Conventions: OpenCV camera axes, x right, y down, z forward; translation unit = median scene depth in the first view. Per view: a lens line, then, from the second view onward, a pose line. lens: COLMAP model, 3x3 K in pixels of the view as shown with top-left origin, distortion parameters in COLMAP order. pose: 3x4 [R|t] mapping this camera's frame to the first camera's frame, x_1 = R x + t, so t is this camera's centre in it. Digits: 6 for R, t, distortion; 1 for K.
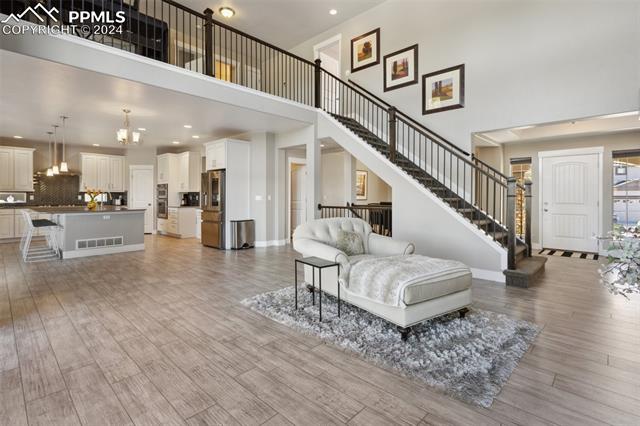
lens RADIAL K [[307.5, 0, 316.1], [0, 307.5, 198.6], [0, 0, 1]] dist [0.001167, 0.002370]
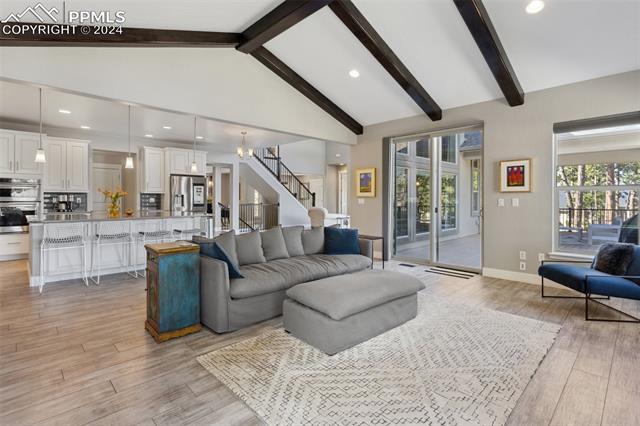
lens RADIAL K [[307.5, 0, 321.5], [0, 307.5, 210.2], [0, 0, 1]] dist [0.001167, 0.002370]
pose [[0.032311, -0.038294, 0.998744, -1.217309], [0.003821, 0.999263, 0.038190, -0.004306], [-0.999471, 0.002582, 0.032434, 0.400930]]
